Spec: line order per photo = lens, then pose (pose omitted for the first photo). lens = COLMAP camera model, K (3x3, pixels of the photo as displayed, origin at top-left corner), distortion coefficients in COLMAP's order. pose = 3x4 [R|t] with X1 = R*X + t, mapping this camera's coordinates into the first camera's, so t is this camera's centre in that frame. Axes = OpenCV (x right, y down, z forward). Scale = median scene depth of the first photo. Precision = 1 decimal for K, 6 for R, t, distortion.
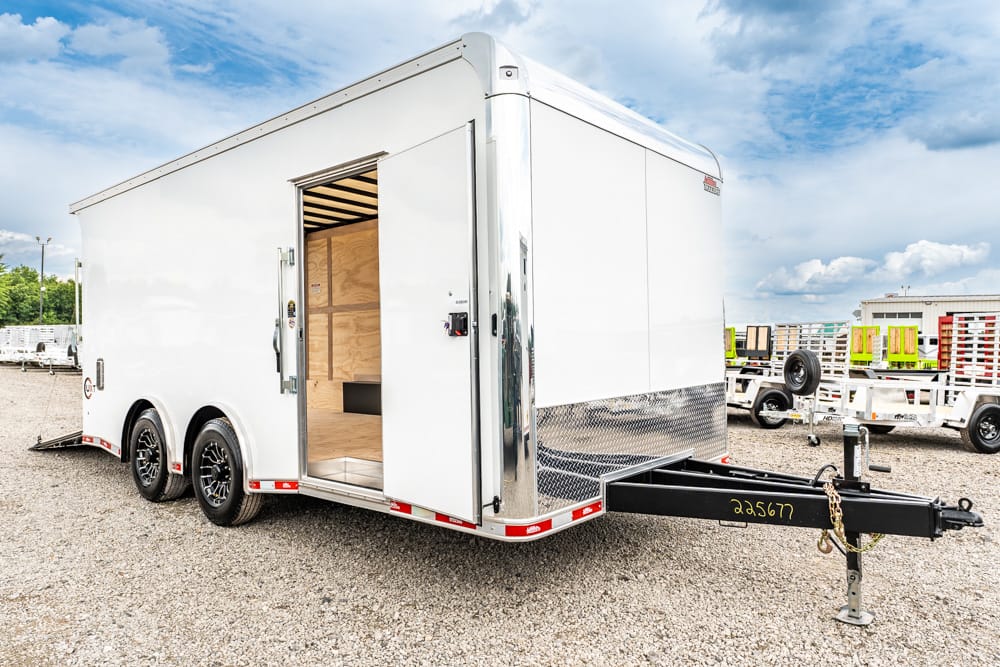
lens RADIAL K [[679.5, 0, 598.4], [0, 679.5, 341.7], [0, 0, 1]] dist [-0.000100, -0.001467]
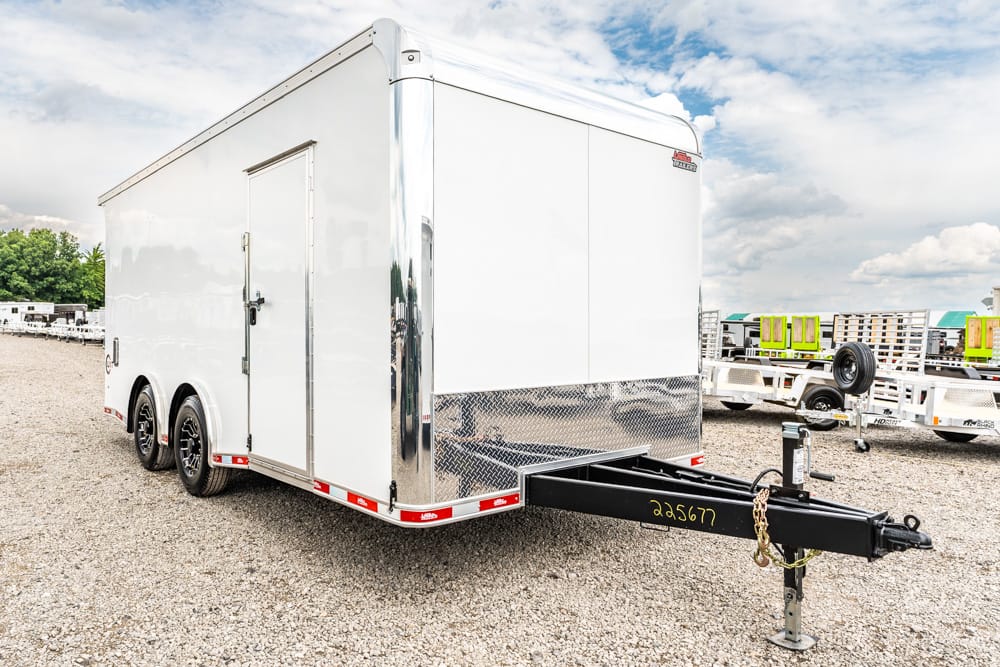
lens RADIAL K [[714.6, 0, 500.0], [0, 714.6, 333.5], [0, 0, 1]] dist [-0.000134, 0.000314]
pose [[0.977956, 0.016413, -0.208164, 0.189704], [-0.014993, 0.999852, 0.008398, -0.001272], [0.208271, -0.005092, 0.978058, 0.000499]]
